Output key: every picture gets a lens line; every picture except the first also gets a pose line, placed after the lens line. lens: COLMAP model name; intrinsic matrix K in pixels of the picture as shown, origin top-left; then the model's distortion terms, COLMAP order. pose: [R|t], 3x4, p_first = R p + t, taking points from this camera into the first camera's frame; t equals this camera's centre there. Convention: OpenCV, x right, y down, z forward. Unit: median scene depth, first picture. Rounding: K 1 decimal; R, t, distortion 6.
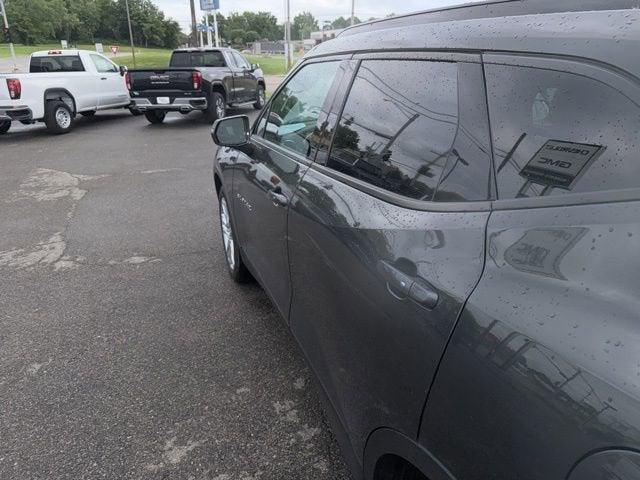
lens RADIAL K [[457.2, 0, 329.7], [0, 457.2, 231.4], [0, 0, 1]] dist [0.003323, -0.007236]
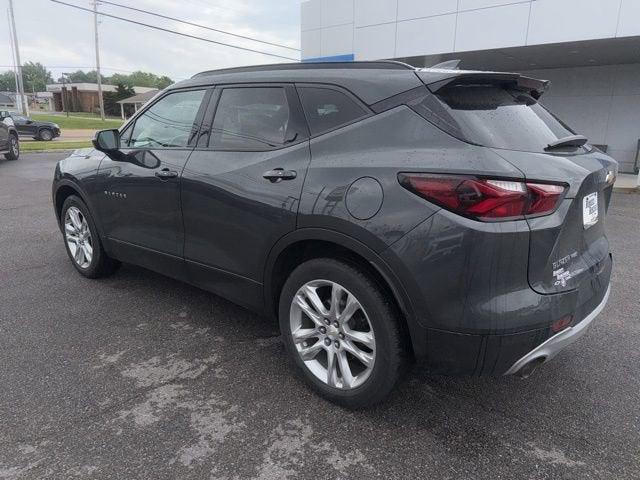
lens RADIAL K [[460.6, 0, 329.1], [0, 460.6, 246.9], [0, 0, 1]] dist [0.039734, -0.048242]
pose [[0.876233, -0.103383, 0.470667, -0.069904], [0.146176, 0.987718, -0.055180, 0.058877], [-0.459181, 0.117151, 0.880584, -0.107322]]
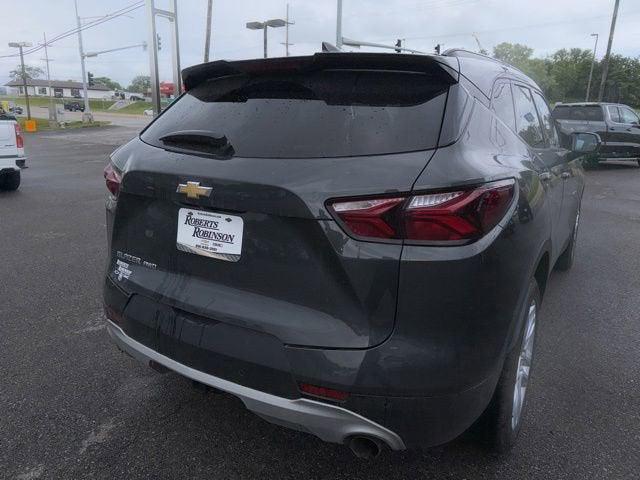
lens RADIAL K [[461.6, 0, 328.1], [0, 461.6, 238.0], [0, 0, 1]] dist [0.045382, -0.047454]
pose [[0.600429, 0.223415, -0.767835, 0.276985], [-0.305768, 0.951359, 0.037712, 0.031042], [0.738912, 0.212136, 0.639537, -0.045230]]
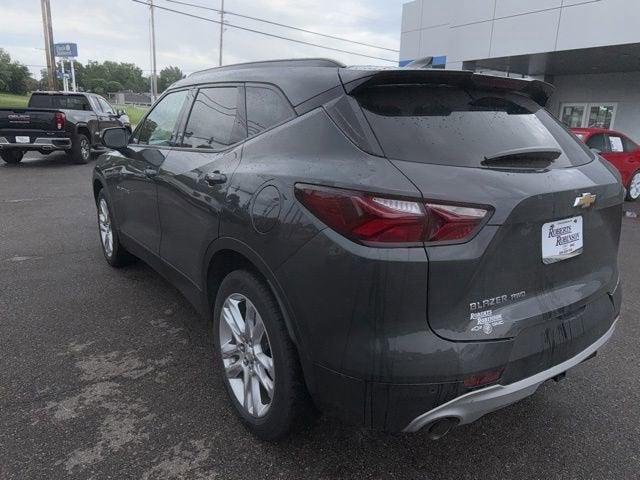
lens RADIAL K [[465.4, 0, 329.4], [0, 465.4, 240.2], [0, 0, 1]] dist [0.003534, 0.000194]
pose [[0.964887, -0.023915, 0.261574, 0.009536], [0.050655, 0.994094, -0.095970, 0.059879], [-0.257734, 0.105851, 0.960400, -0.118884]]
